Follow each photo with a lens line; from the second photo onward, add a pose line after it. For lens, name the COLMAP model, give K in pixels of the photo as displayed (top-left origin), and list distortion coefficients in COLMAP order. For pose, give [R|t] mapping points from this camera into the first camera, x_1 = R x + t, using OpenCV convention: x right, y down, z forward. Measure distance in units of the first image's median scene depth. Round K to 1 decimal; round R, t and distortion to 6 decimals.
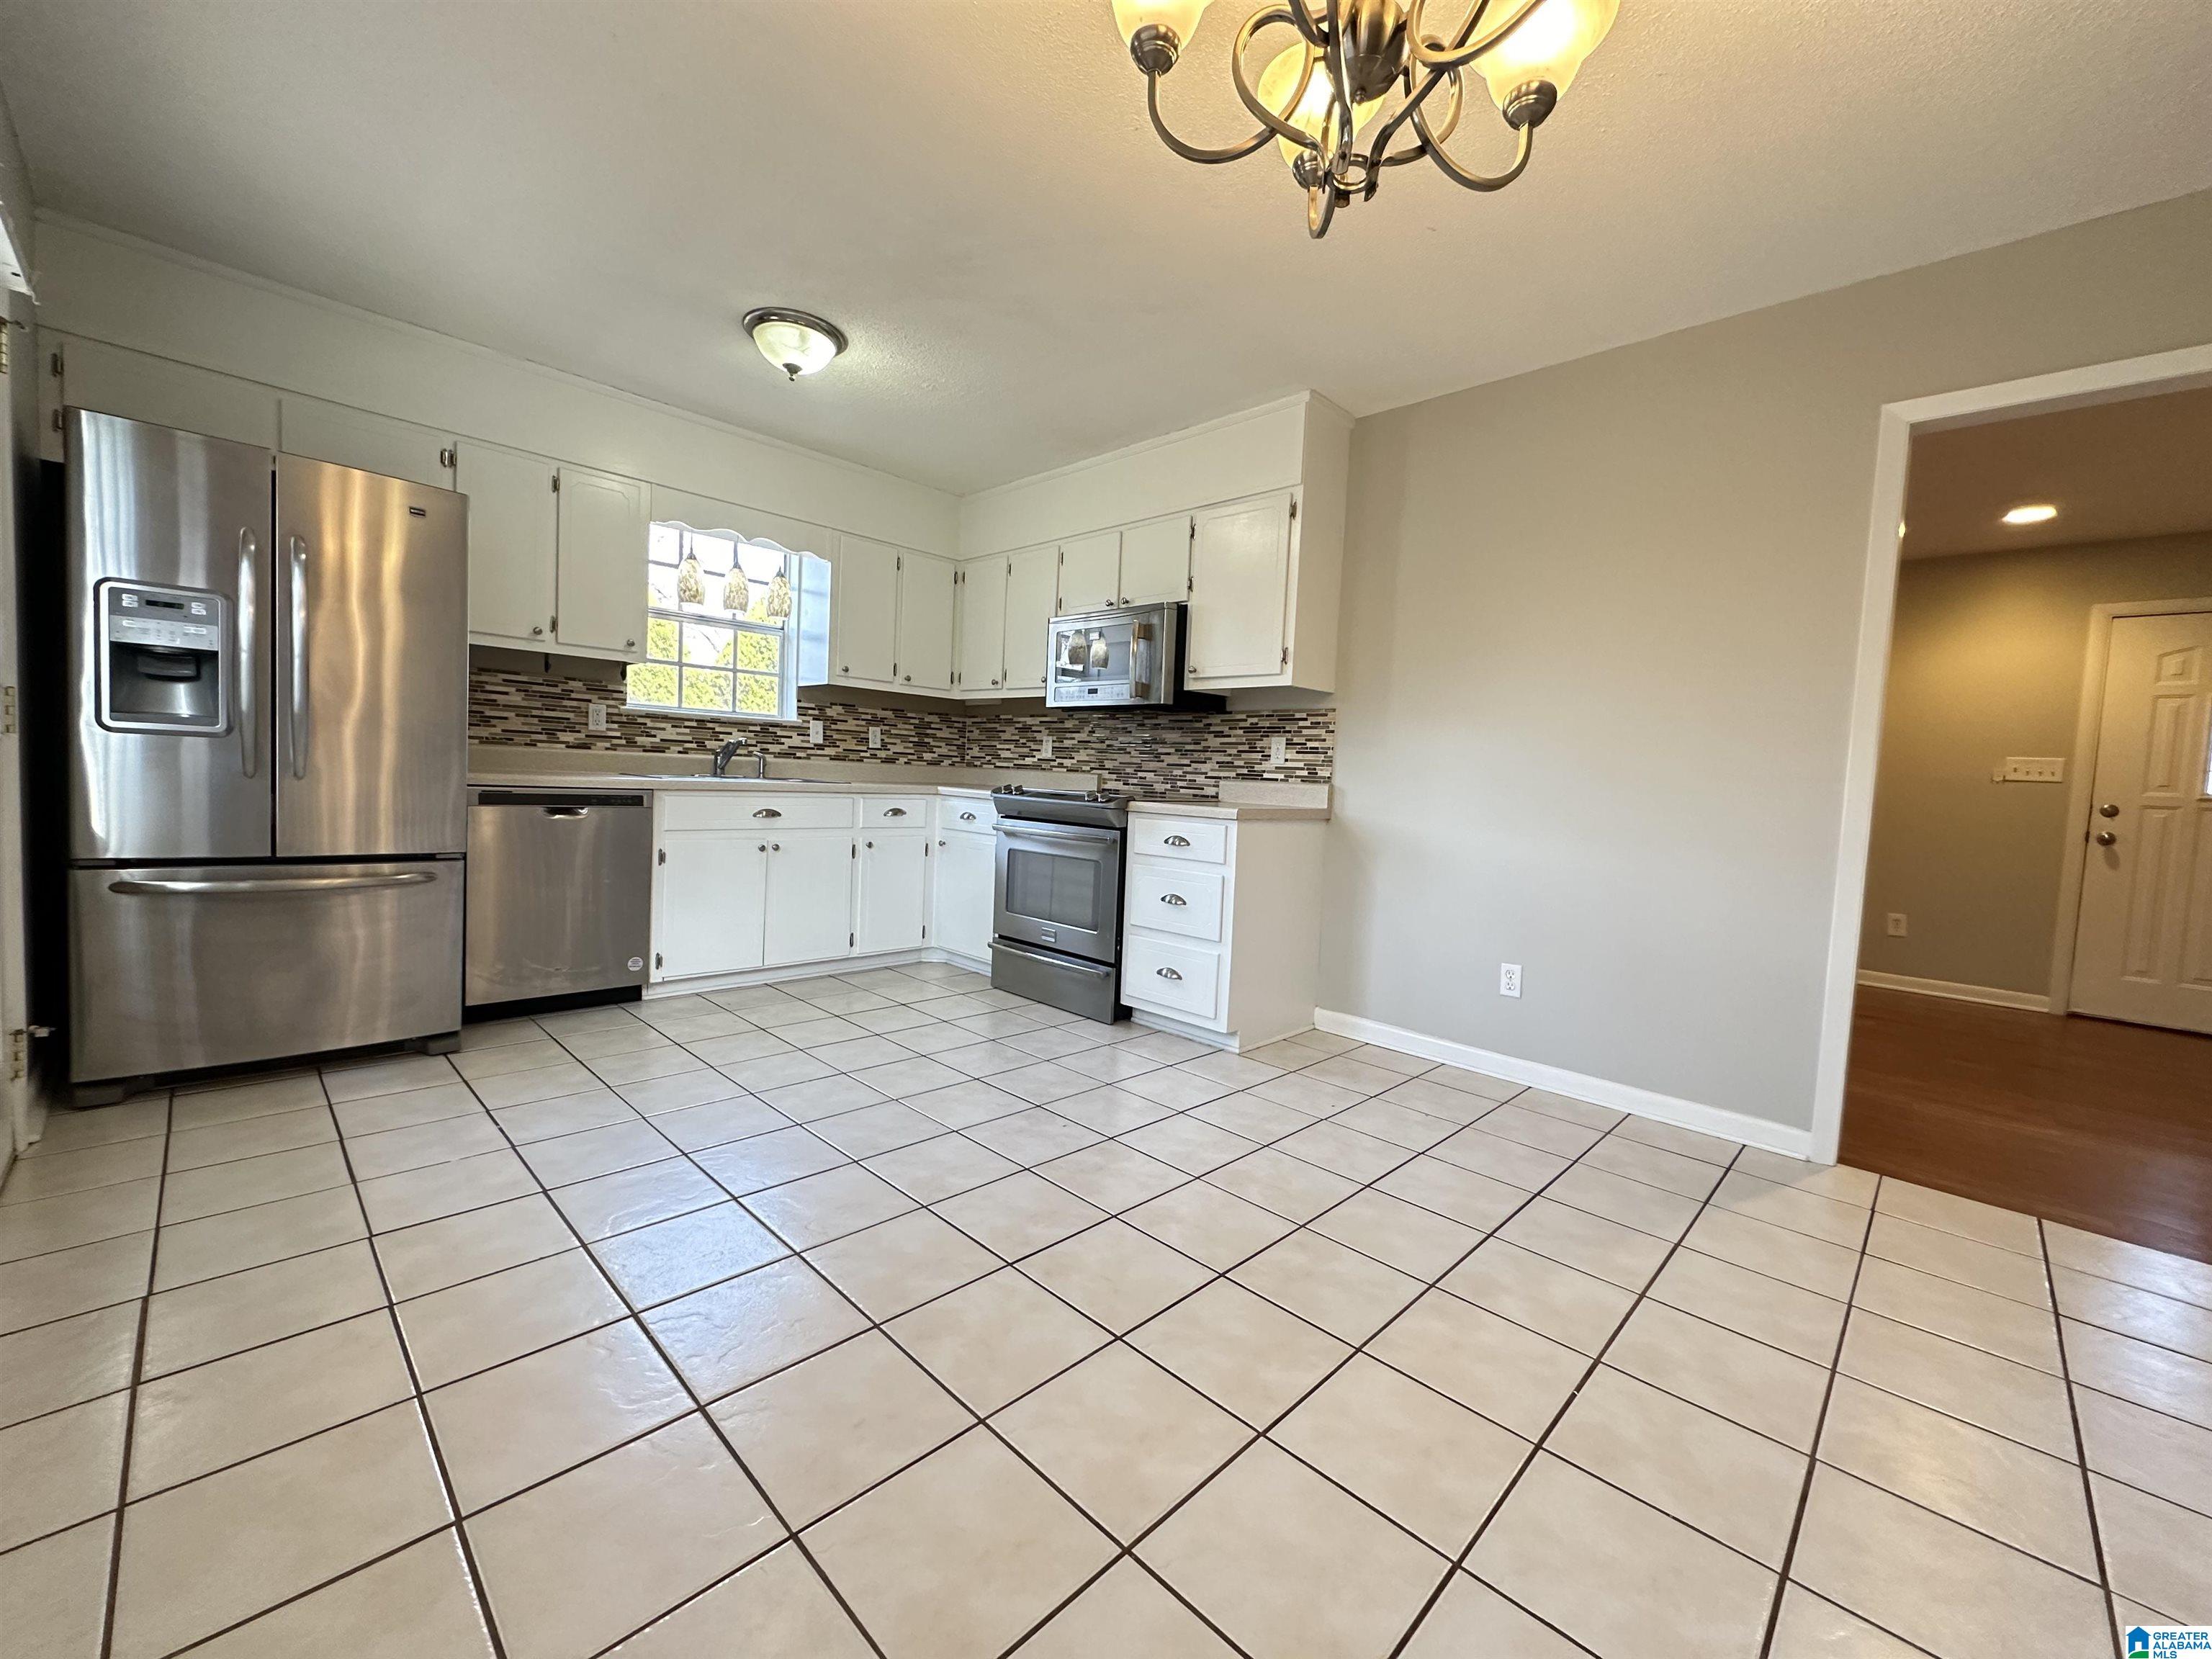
lens RADIAL K [[880.8, 0, 1103.0], [0, 880.8, 829.0], [0, 0, 1]] dist [-0.000975, 0.000388]
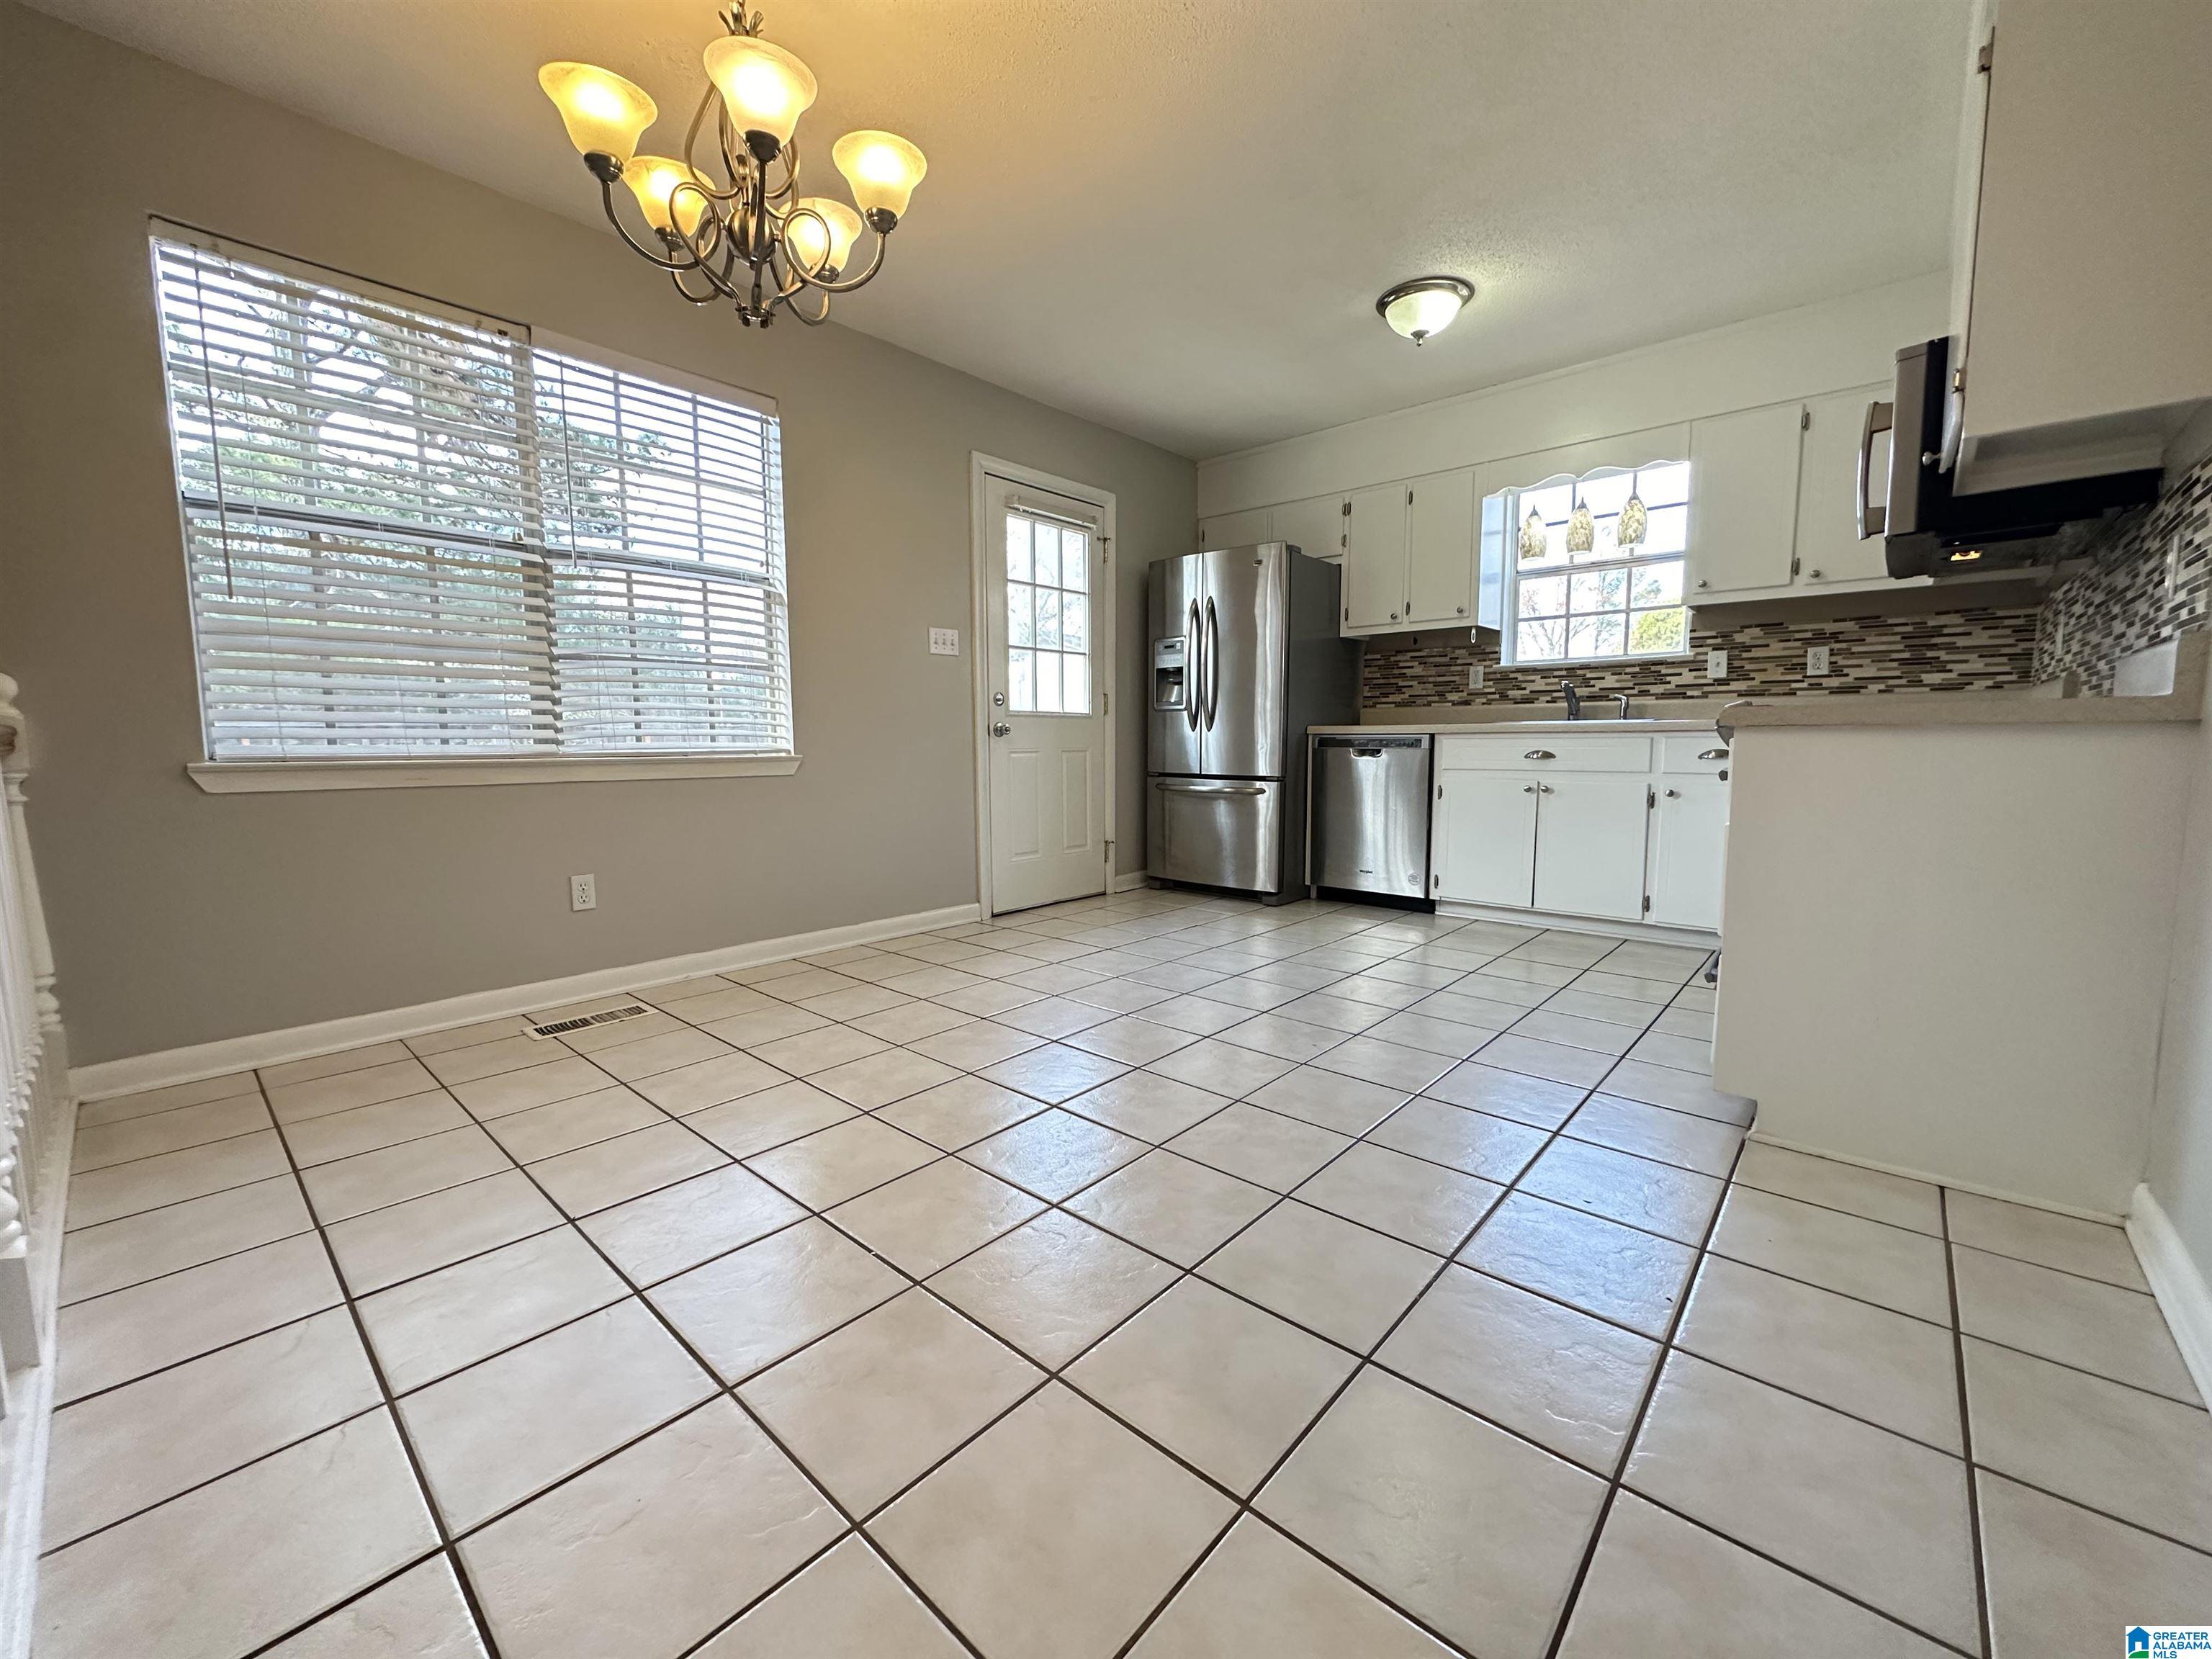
lens RADIAL K [[880.8, 0, 1102.4], [0, 880.8, 832.1], [0, 0, 1]] dist [-0.000975, 0.000388]
pose [[0.052186, 0.061487, -0.996743, 0.605723], [-0.049786, 0.997022, 0.058898, 0.035839], [0.997396, 0.046550, 0.055091, 0.466120]]
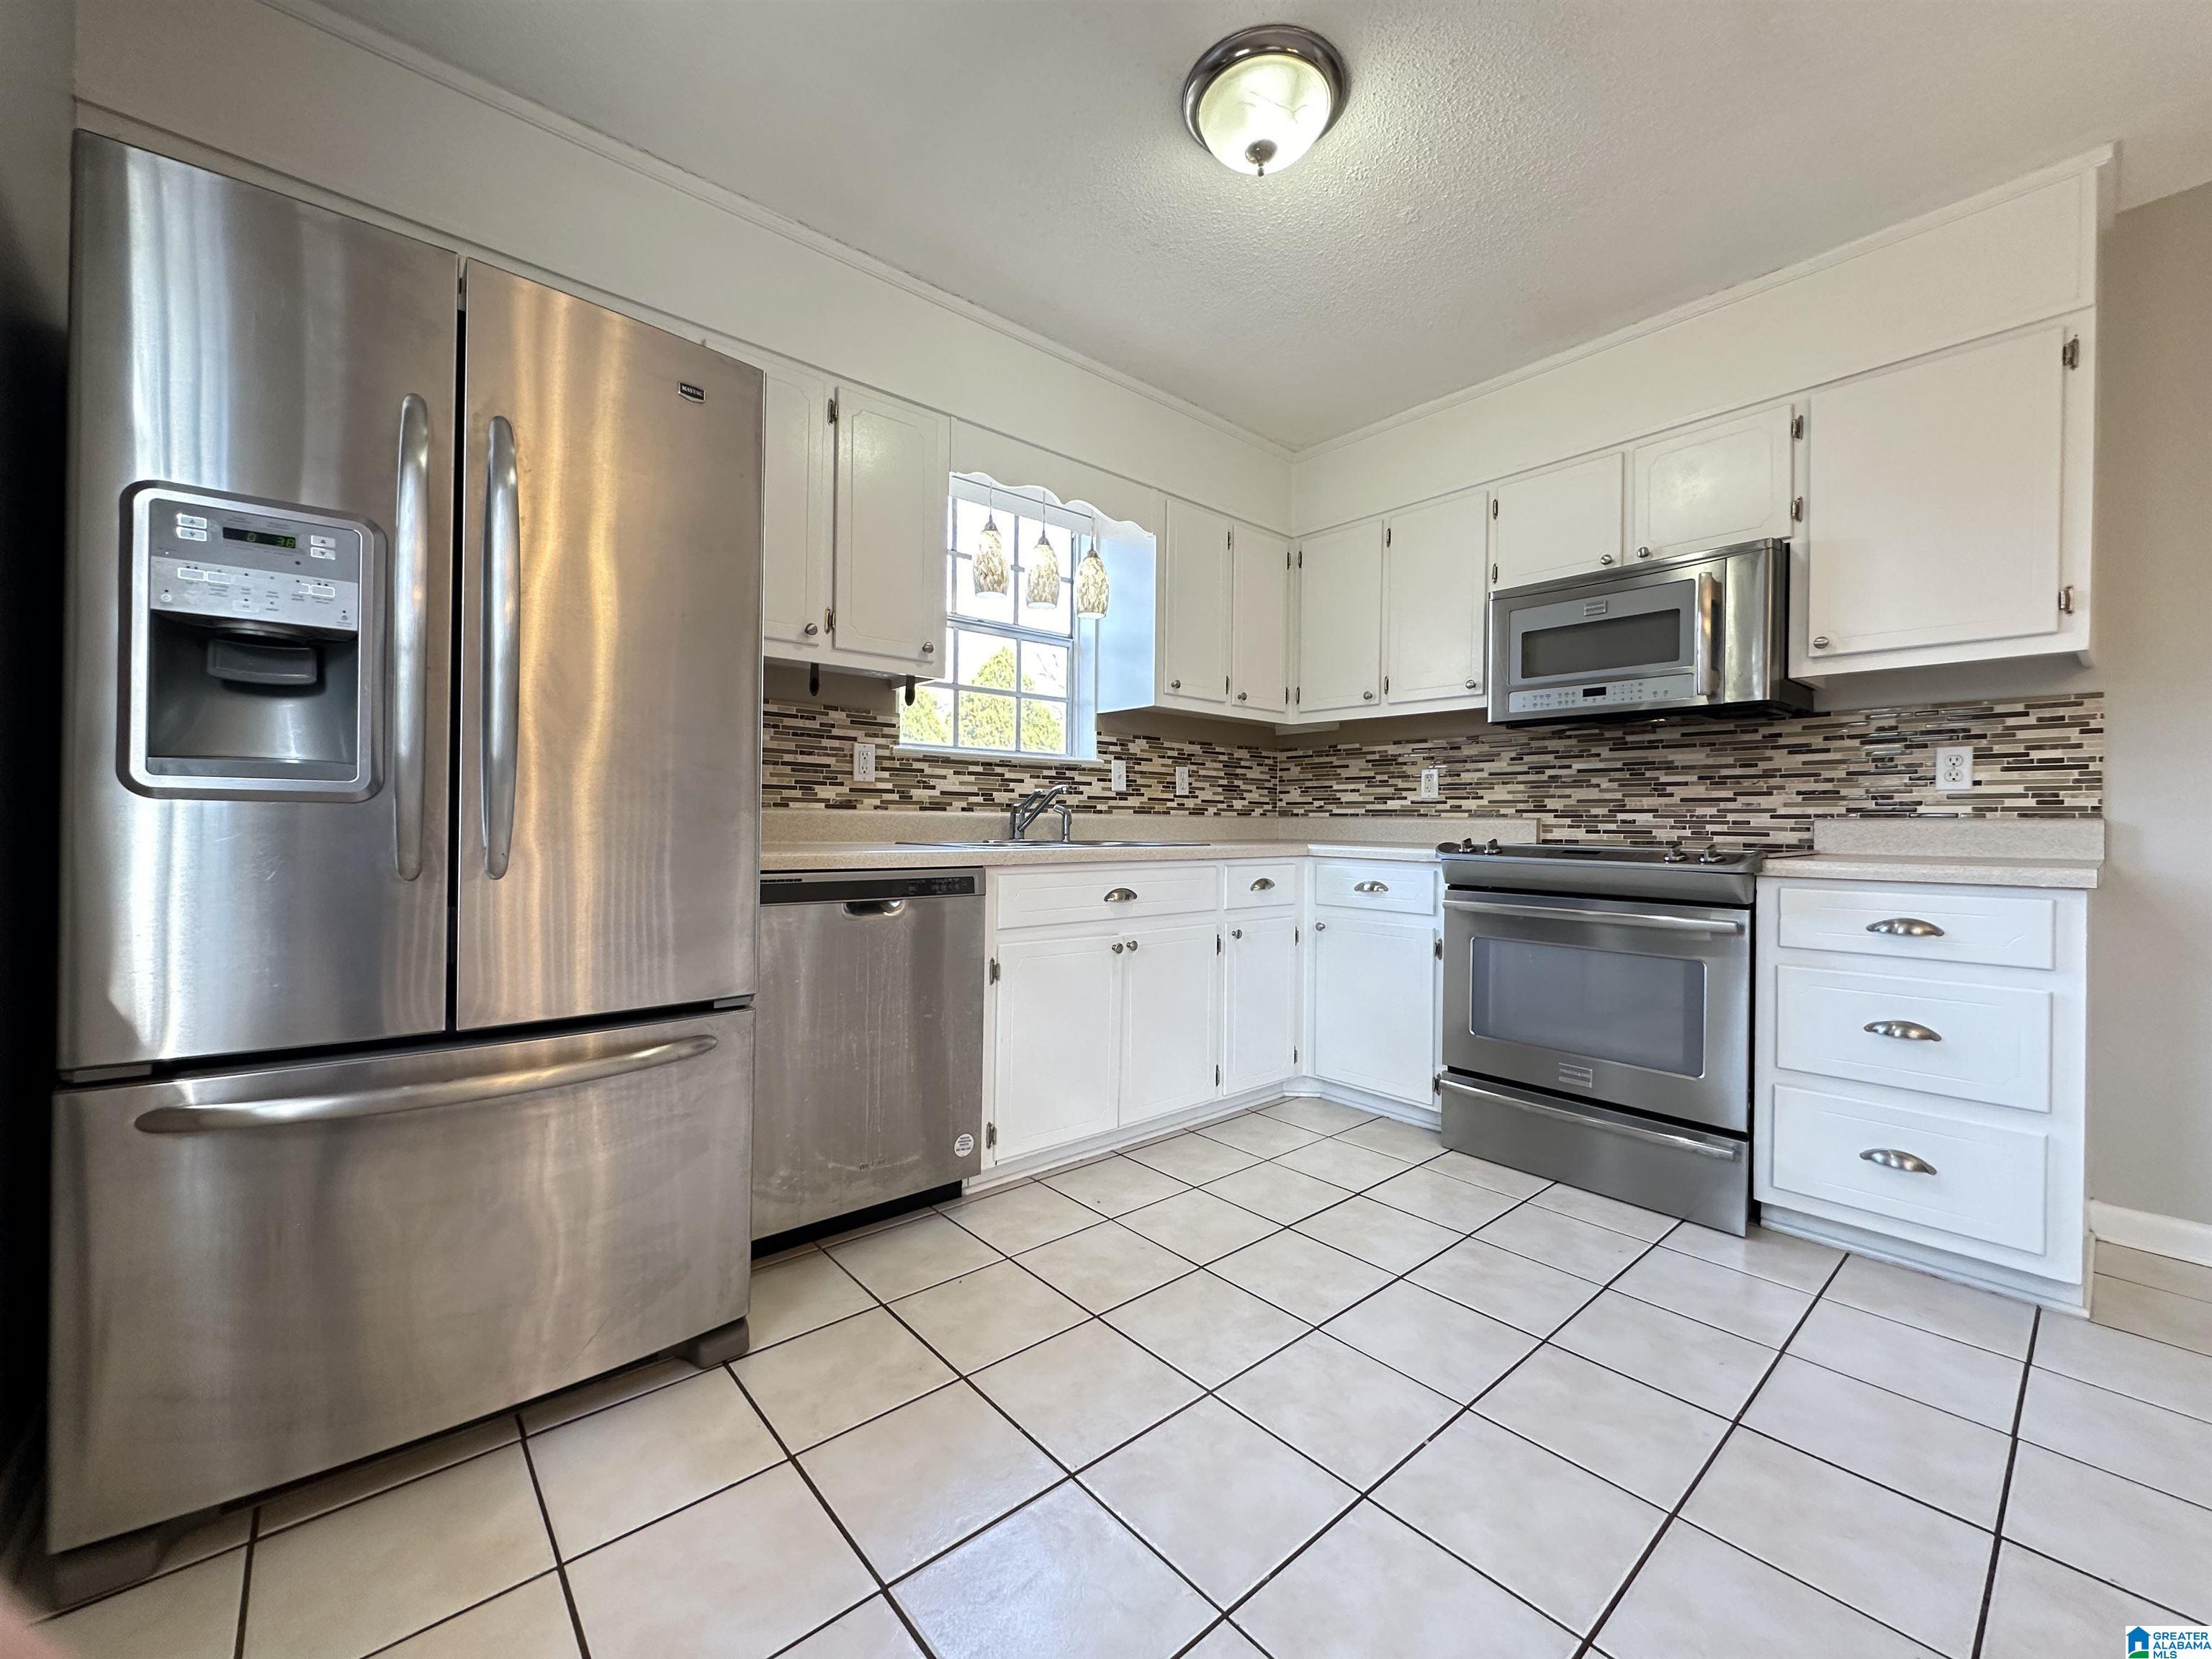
lens RADIAL K [[880.8, 0, 1104.2], [0, 880.8, 830.6], [0, 0, 1]] dist [-0.000975, 0.000388]
pose [[0.996092, -0.036079, -0.080620, -0.346711], [0.031564, 0.997898, -0.056595, -0.029770], [0.082492, 0.053829, 0.995137, 0.344551]]
